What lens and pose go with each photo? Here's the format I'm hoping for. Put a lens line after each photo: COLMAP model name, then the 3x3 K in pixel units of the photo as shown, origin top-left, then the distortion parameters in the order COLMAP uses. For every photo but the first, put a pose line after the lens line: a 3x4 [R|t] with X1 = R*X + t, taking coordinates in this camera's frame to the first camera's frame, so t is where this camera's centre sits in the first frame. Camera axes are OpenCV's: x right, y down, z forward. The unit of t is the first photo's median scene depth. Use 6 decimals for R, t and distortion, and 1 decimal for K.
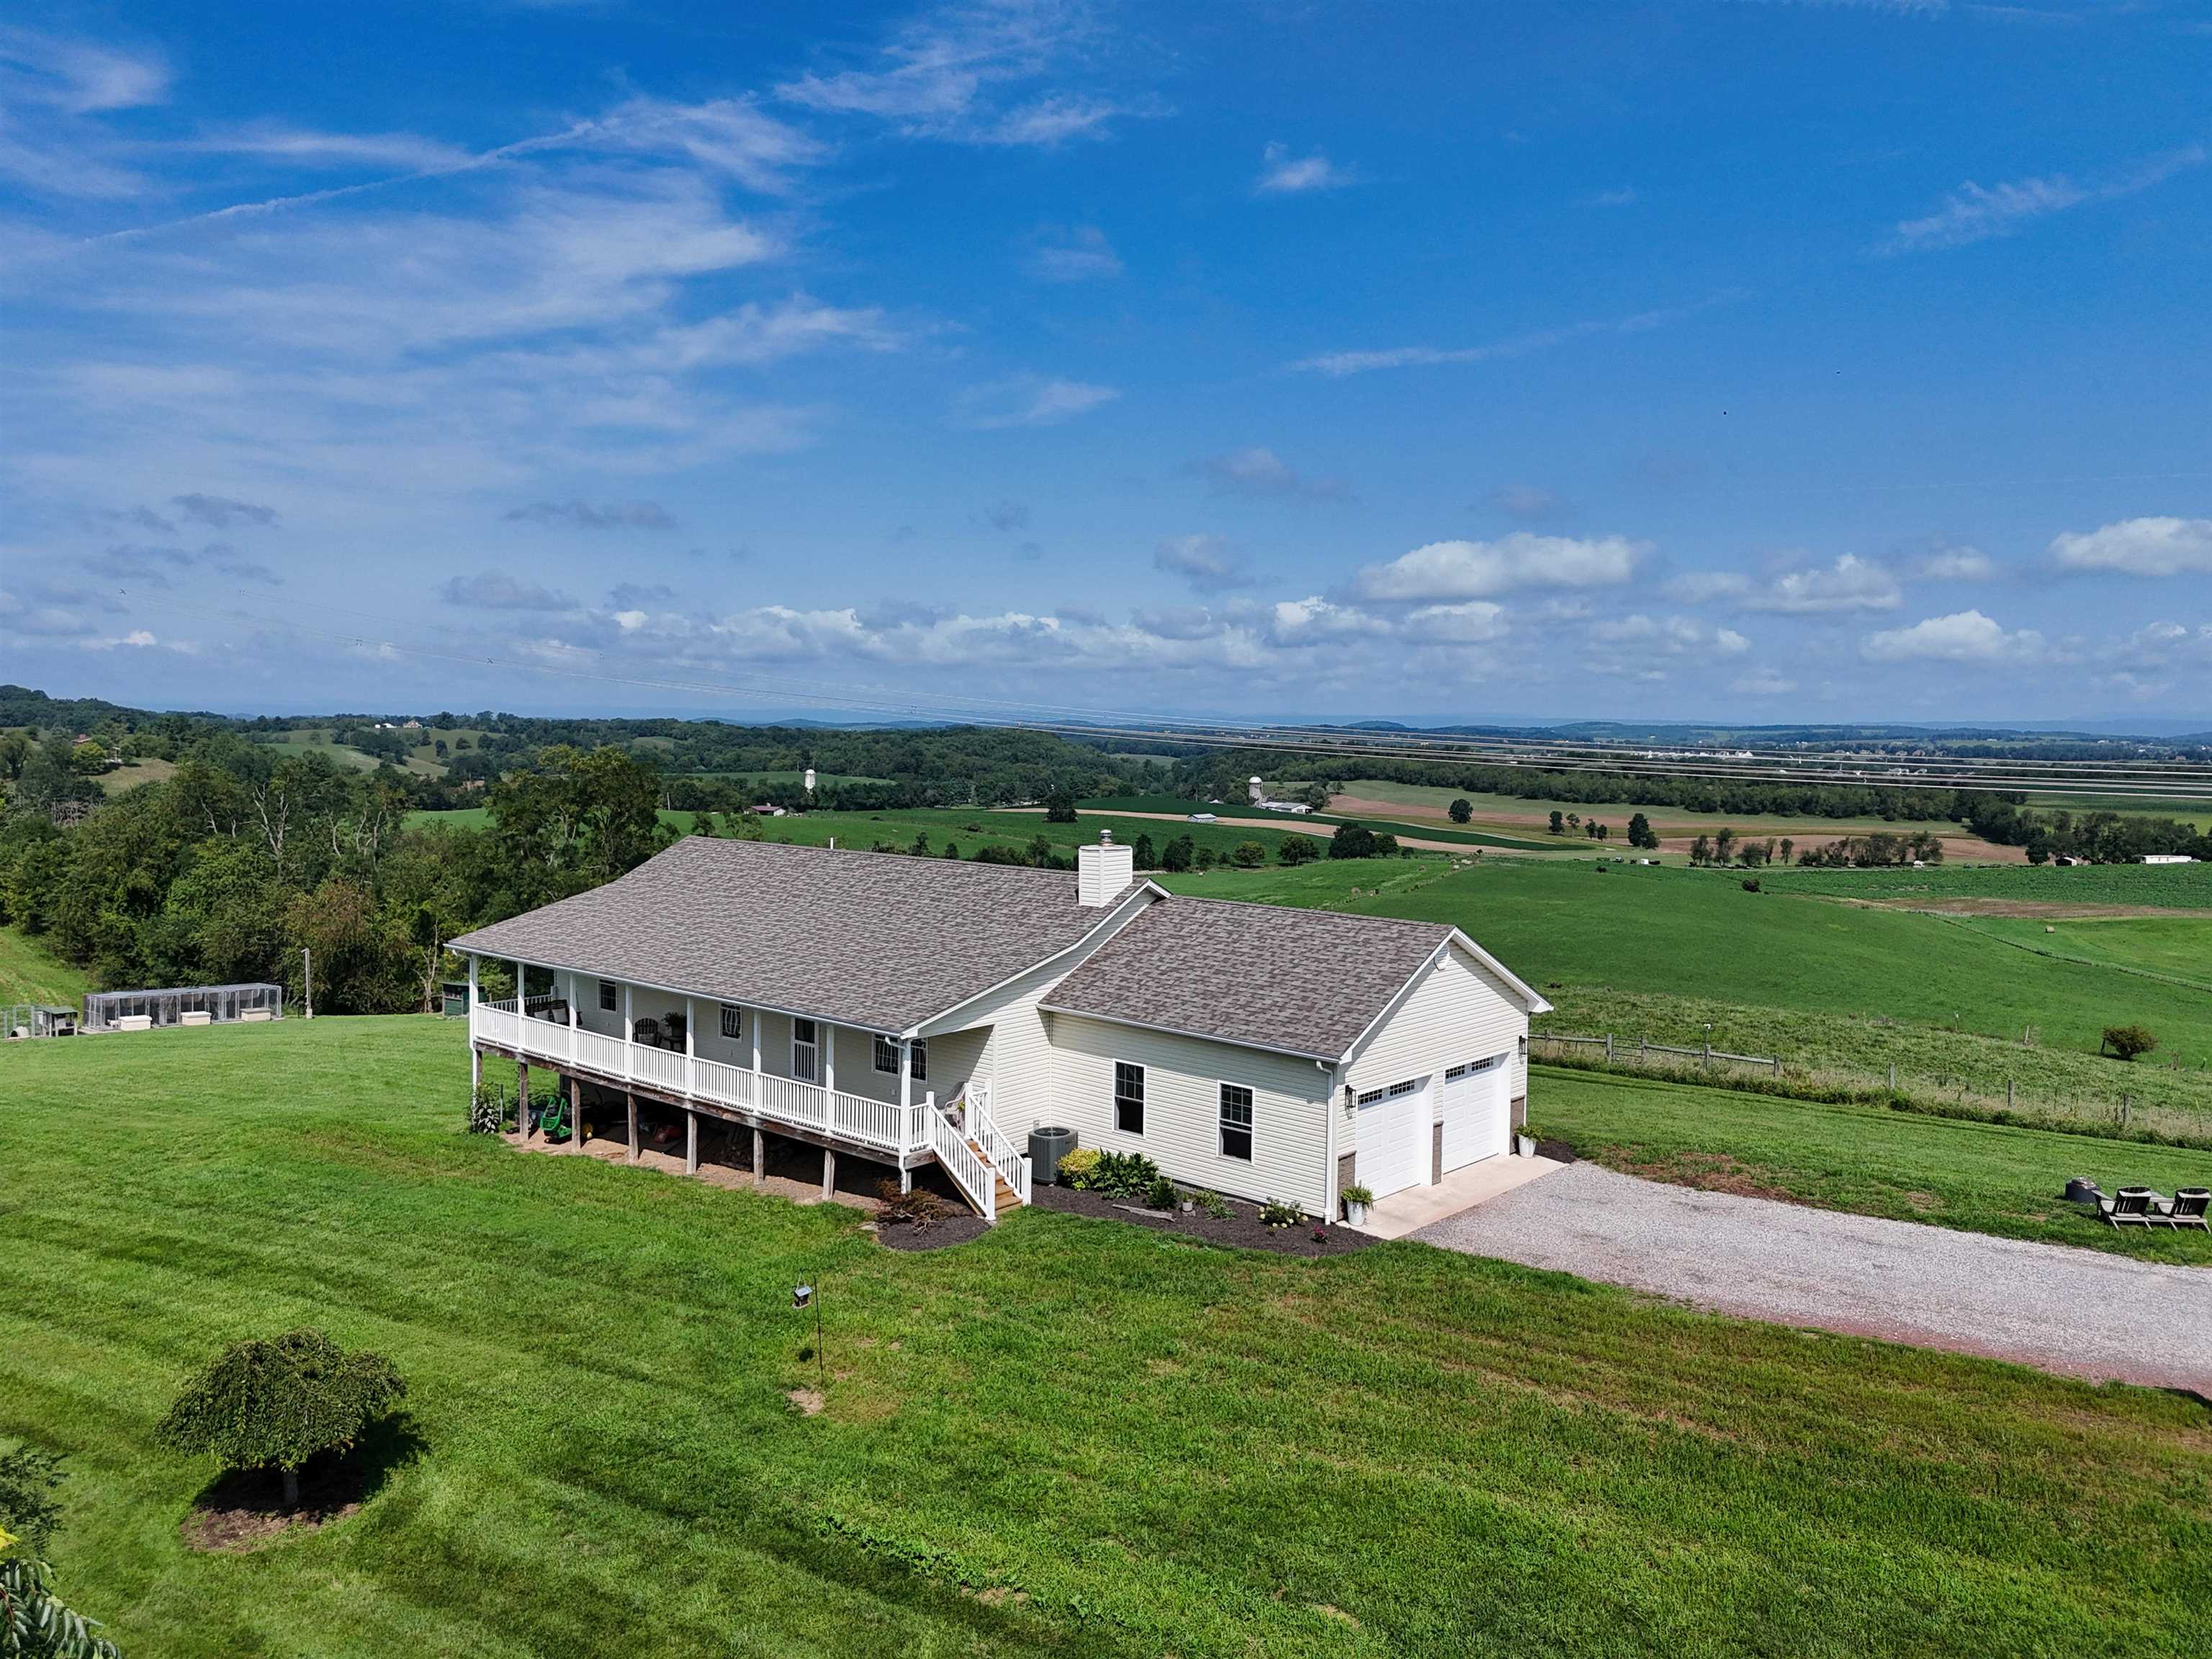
lens RADIAL K [[1622.4, 0, 1121.3], [0, 1622.4, 833.0], [0, 0, 1]] dist [0.090586, -0.085982]
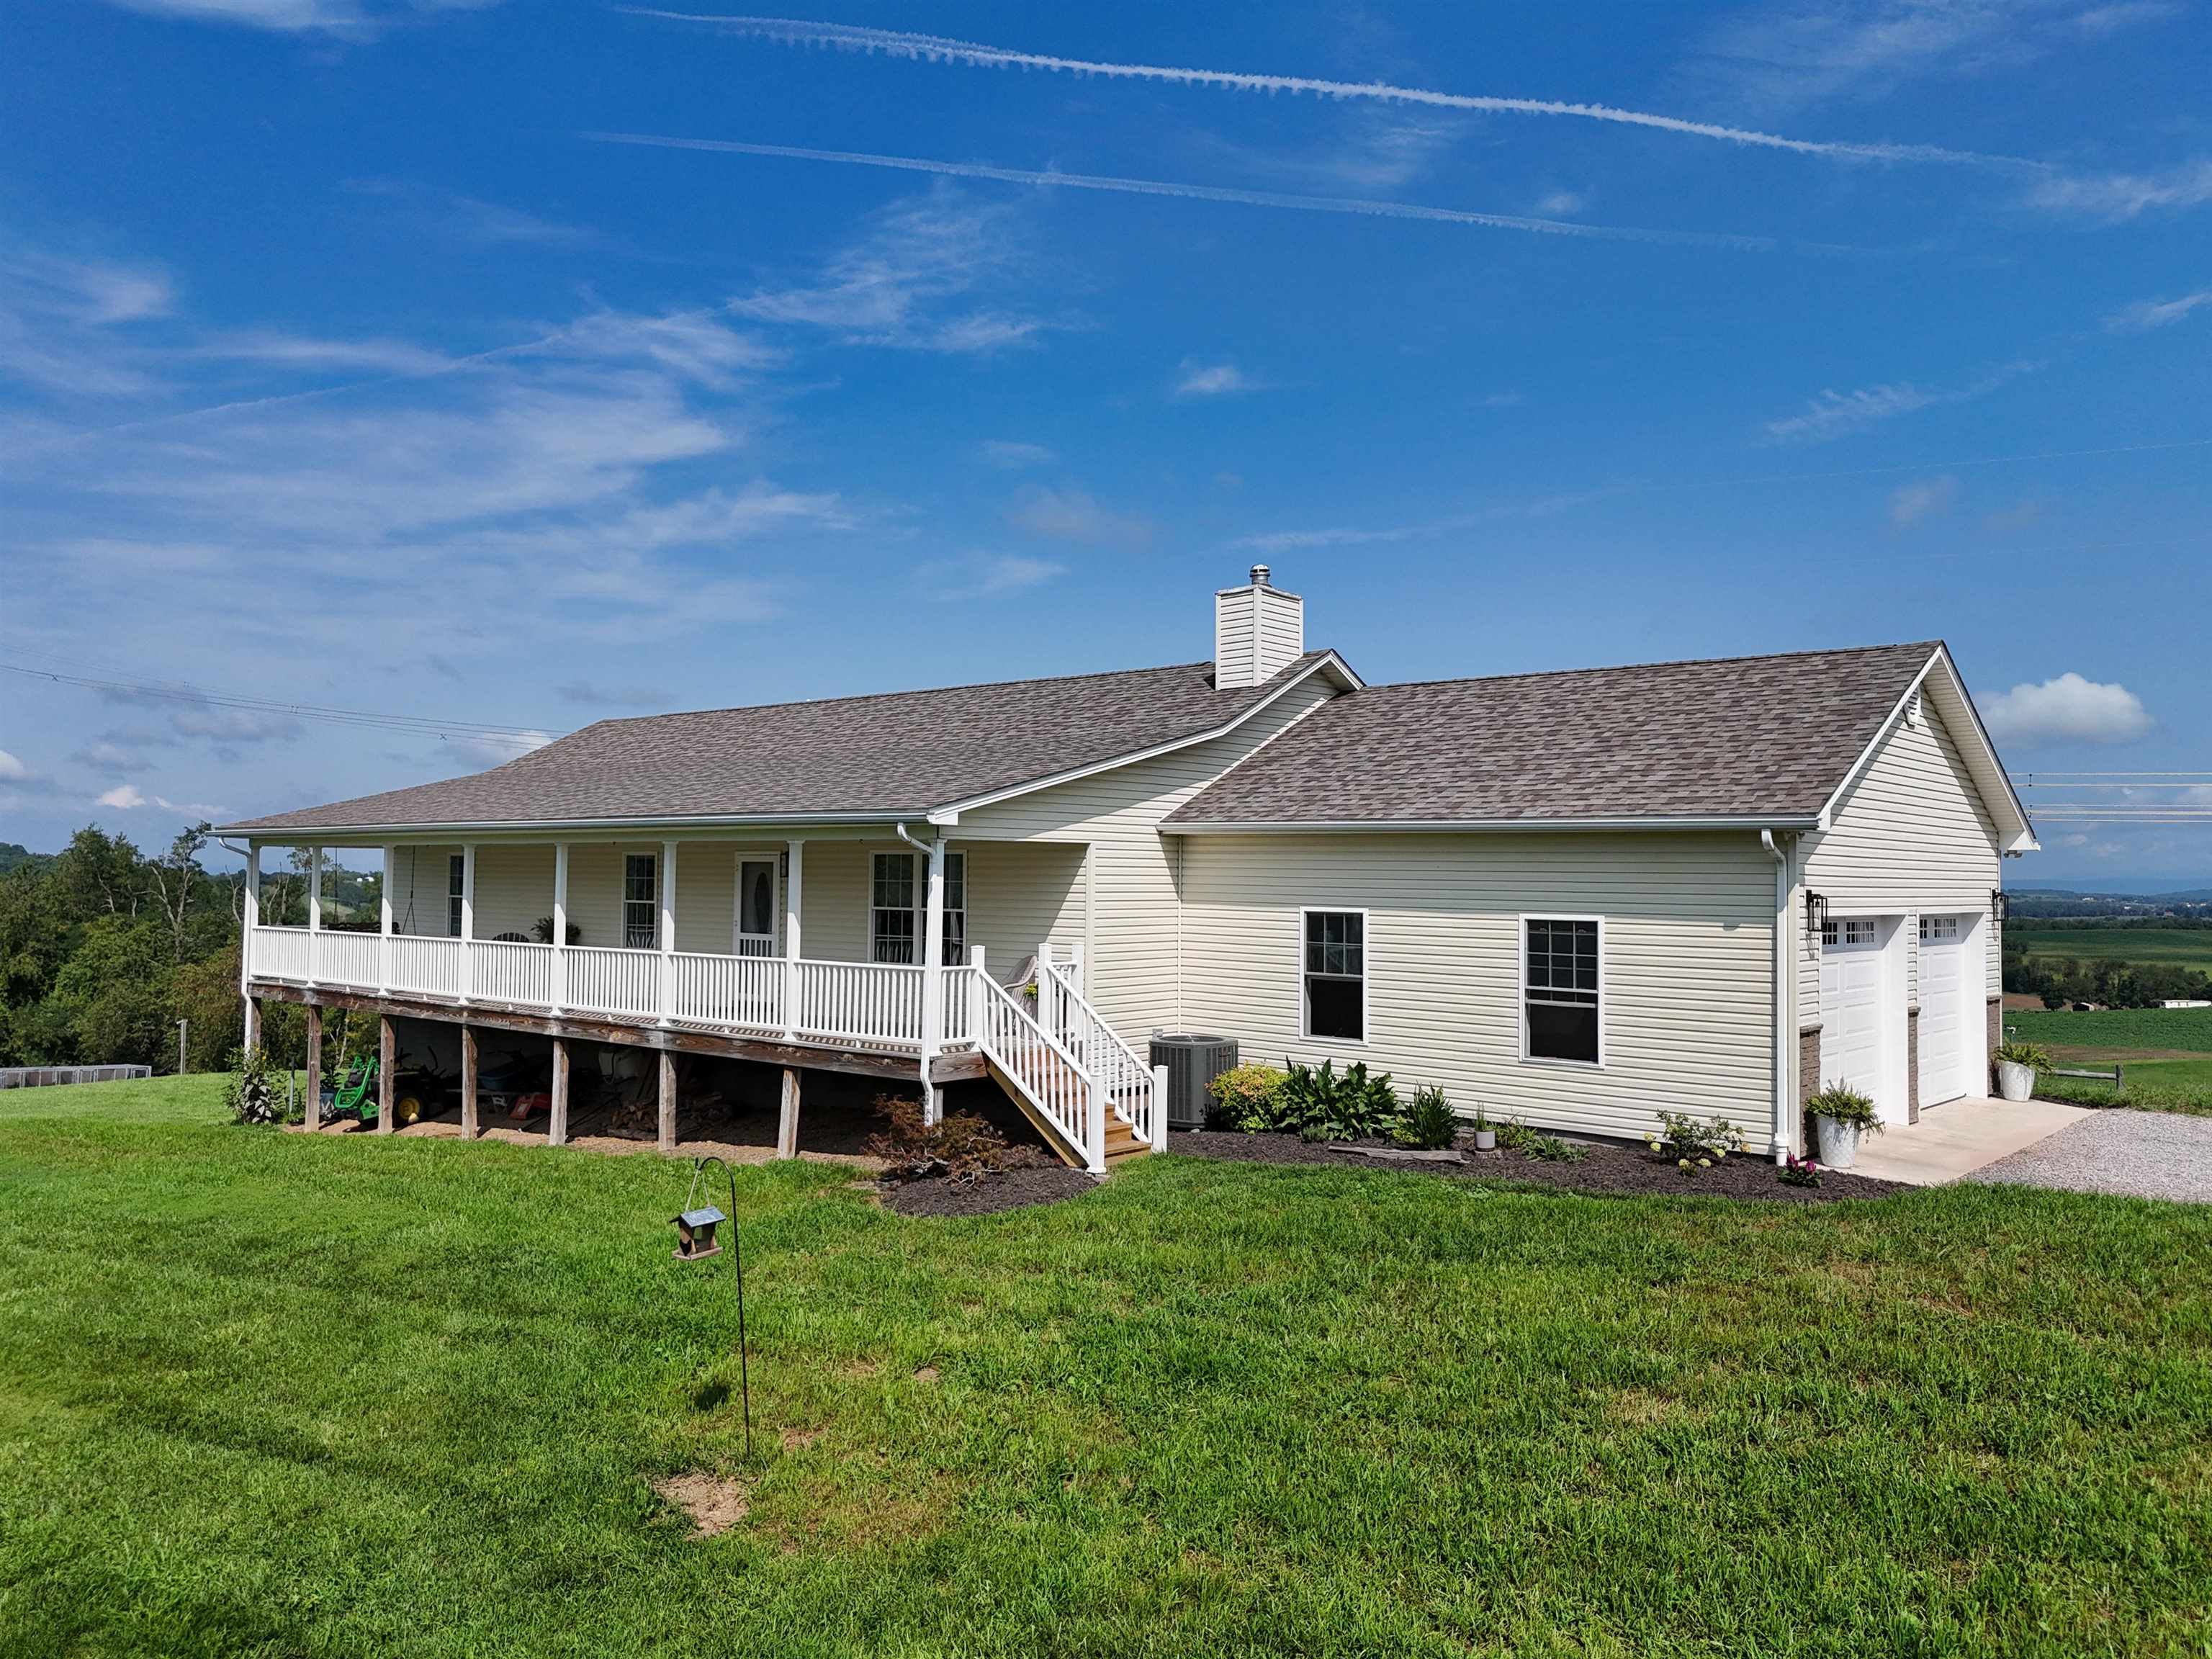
lens RADIAL K [[1622.4, 0, 1121.3], [0, 1622.4, 833.0], [0, 0, 1]] dist [0.090586, -0.085982]
pose [[0.999974, -0.001953, 0.006911, -0.073844], [0.002611, 0.995332, -0.096474, 0.174811], [-0.006690, 0.096489, 0.995312, 0.460652]]
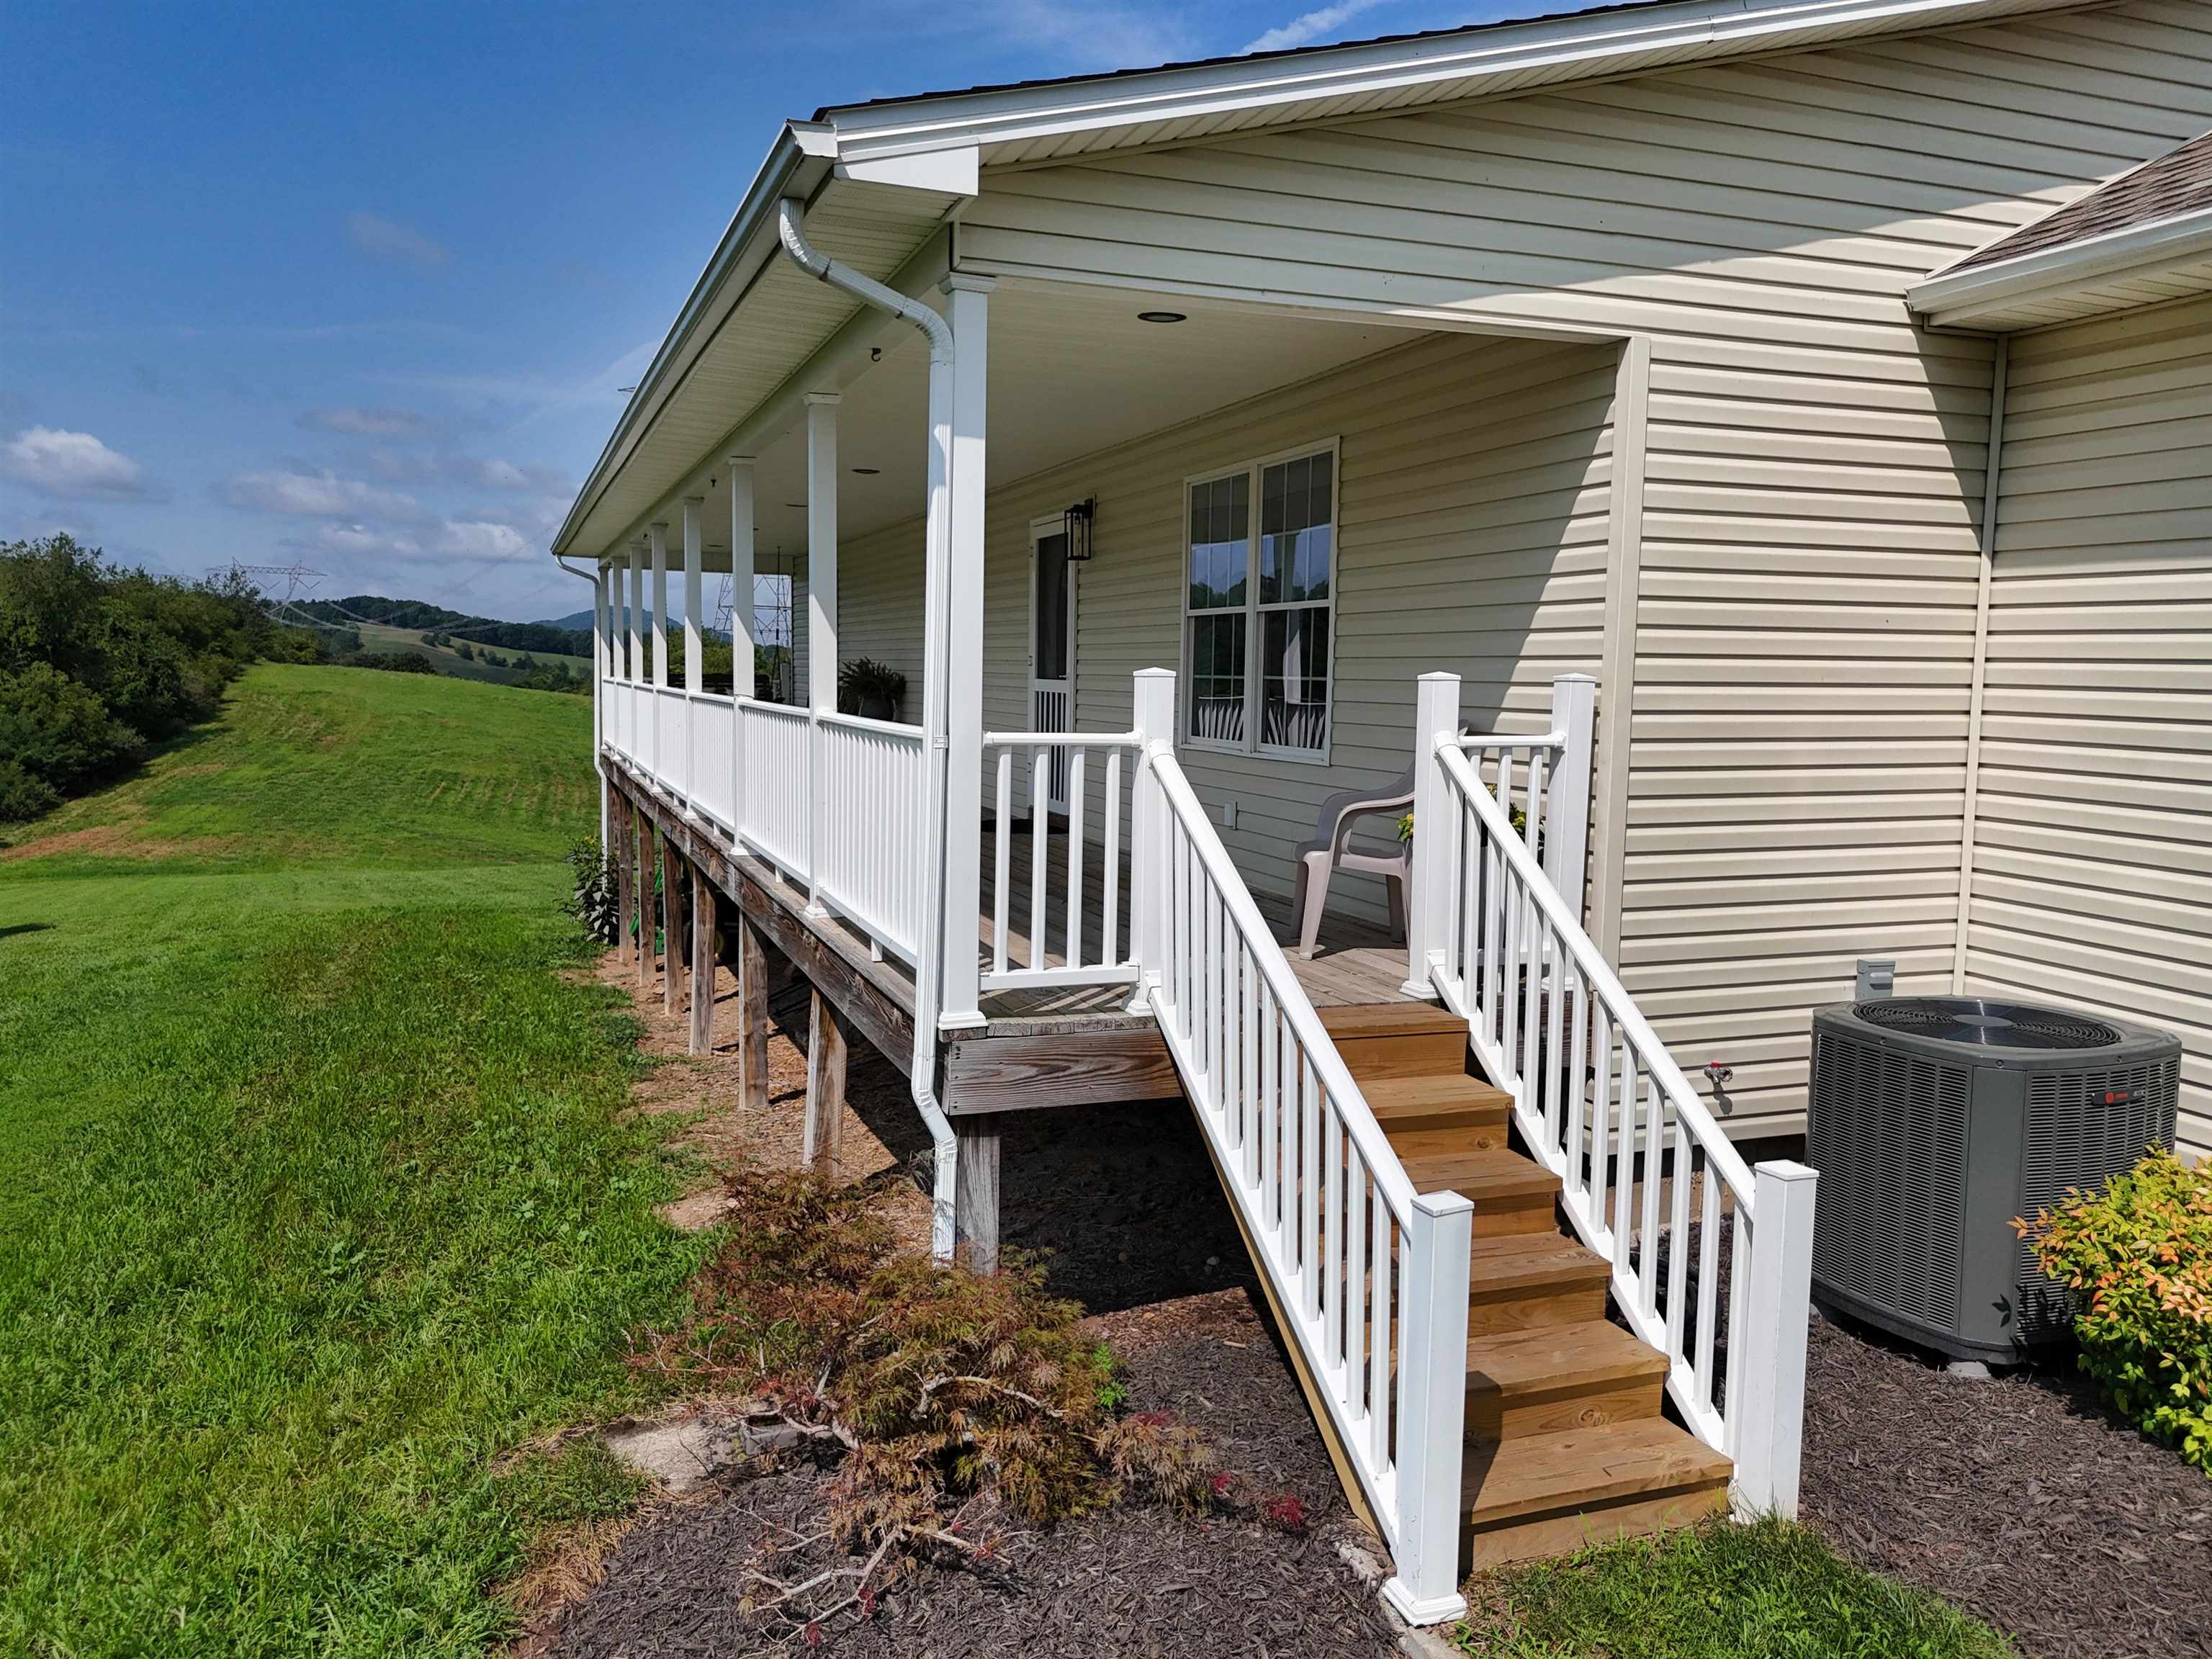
lens RADIAL K [[1622.4, 0, 1121.3], [0, 1622.4, 833.0], [0, 0, 1]] dist [0.090586, -0.085982]
pose [[0.878942, 0.049180, -0.474387, -0.043007], [-0.038441, 0.998738, 0.032316, 0.171052], [0.475378, -0.010169, 0.879723, 0.859140]]
